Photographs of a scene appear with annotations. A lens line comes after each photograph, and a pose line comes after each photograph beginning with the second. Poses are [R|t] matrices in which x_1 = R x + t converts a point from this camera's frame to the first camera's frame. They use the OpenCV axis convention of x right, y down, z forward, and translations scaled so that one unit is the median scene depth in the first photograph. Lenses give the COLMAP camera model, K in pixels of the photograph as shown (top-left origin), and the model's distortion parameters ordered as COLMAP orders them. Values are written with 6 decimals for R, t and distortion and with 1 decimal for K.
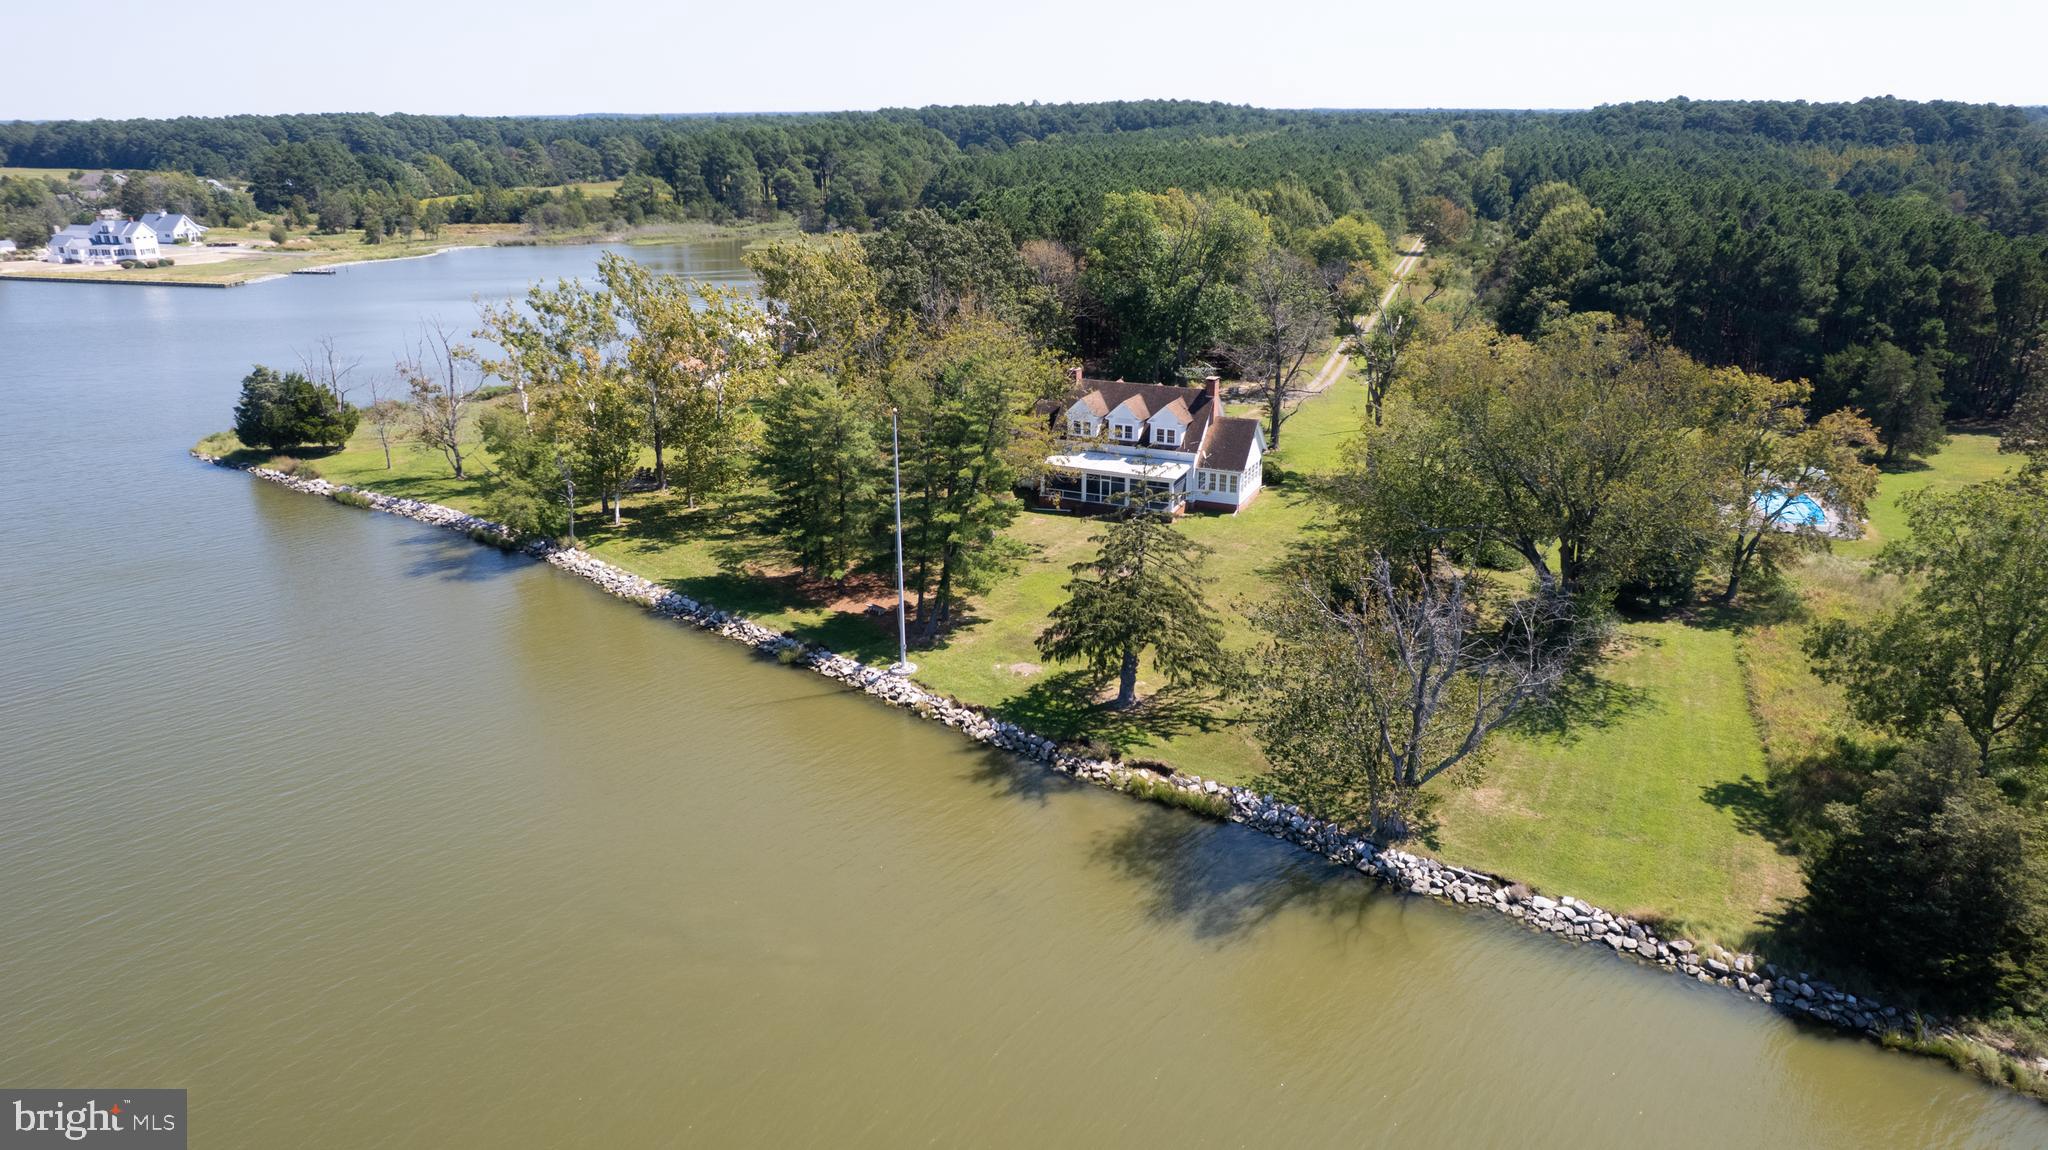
lens RADIAL K [[1306.7, 0, 1024.0], [0, 1306.7, 575.0], [0, 0, 1]] dist [-0.077163, 0.068583]
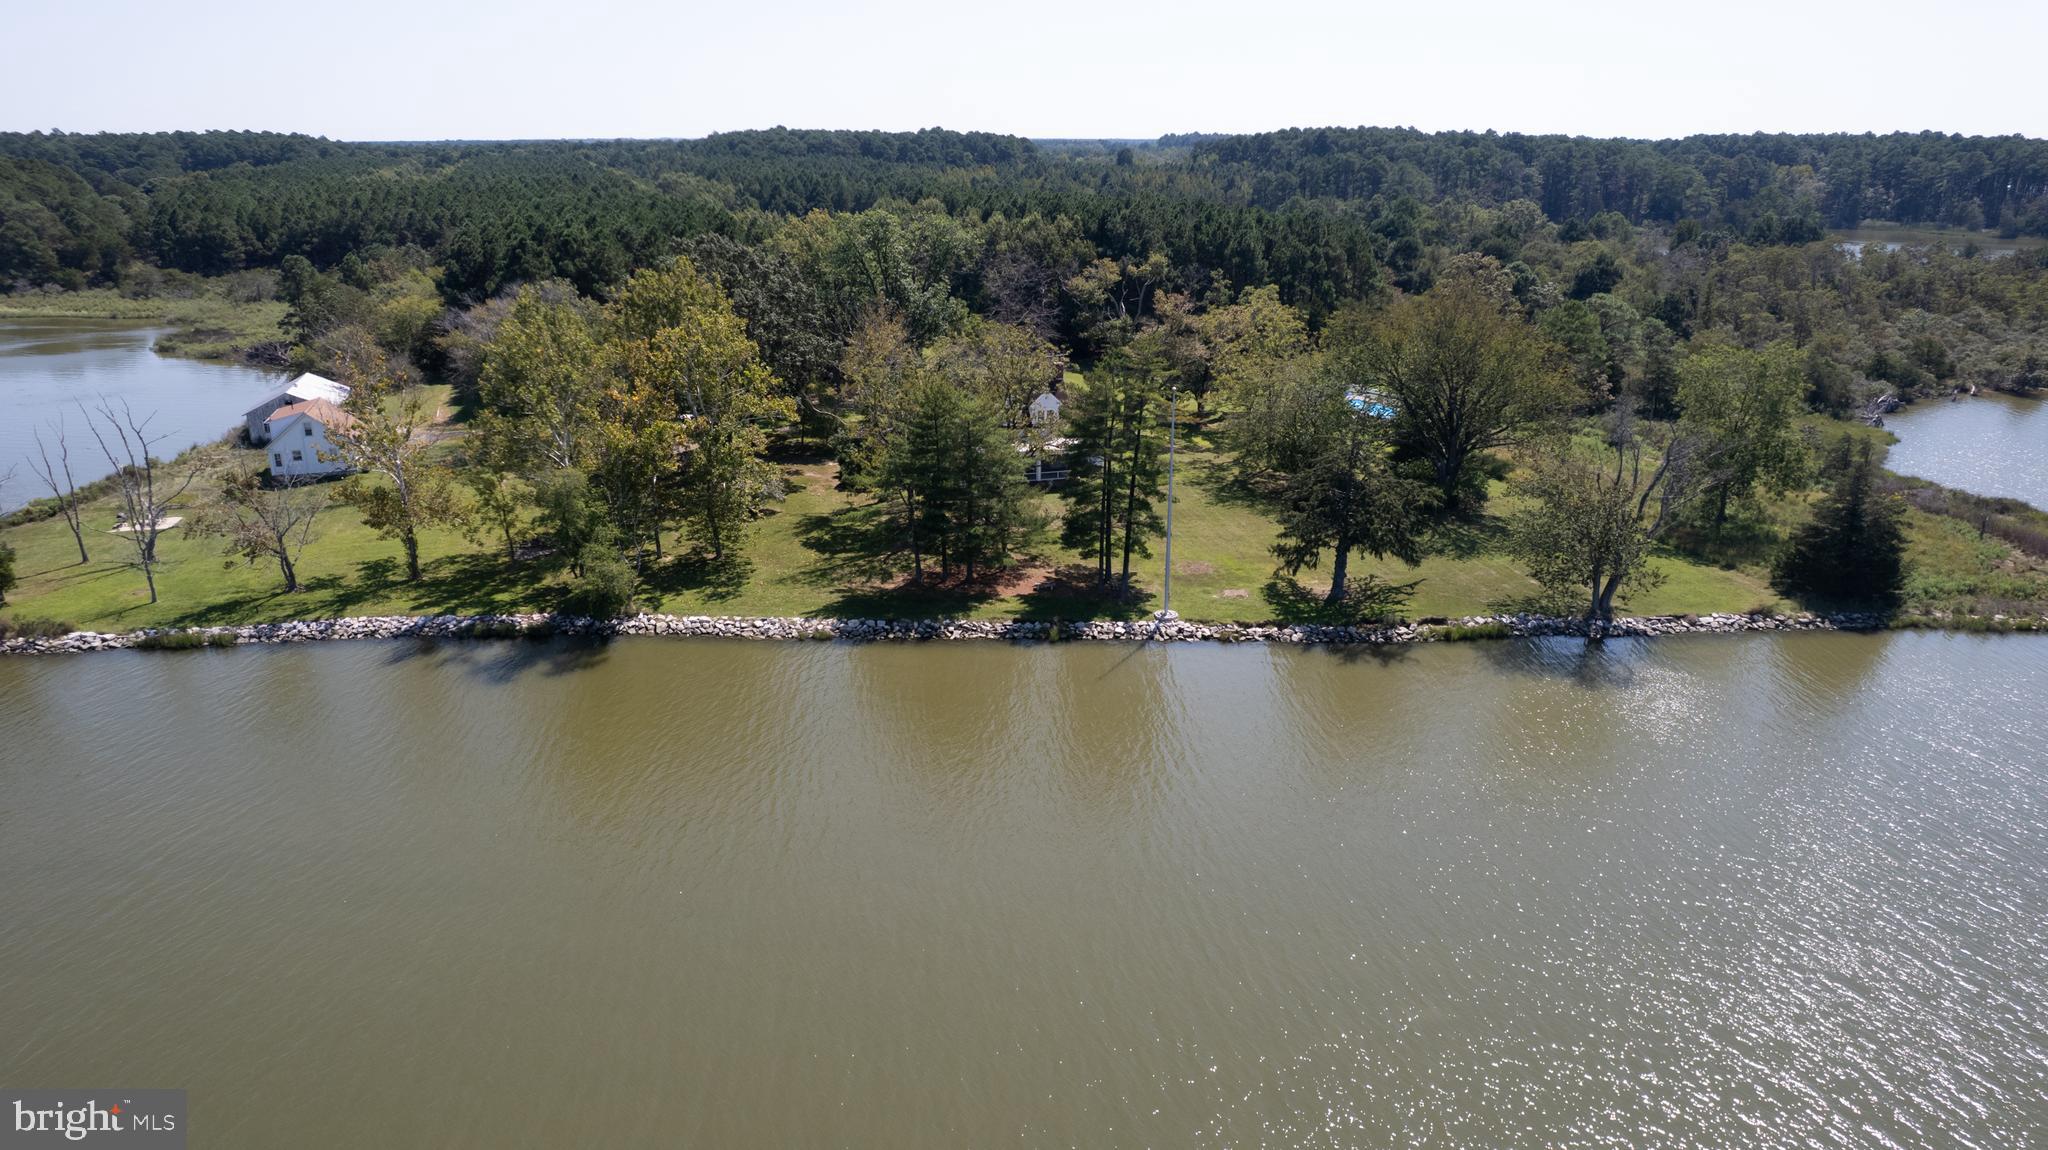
lens RADIAL K [[1306.7, 0, 1024.0], [0, 1306.7, 575.0], [0, 0, 1]] dist [-0.077163, 0.068583]
pose [[0.768615, -0.195801, 0.609010, -0.576330], [0.208816, 0.976652, 0.050460, -0.030492], [-0.604671, 0.088387, 0.791556, 0.102265]]
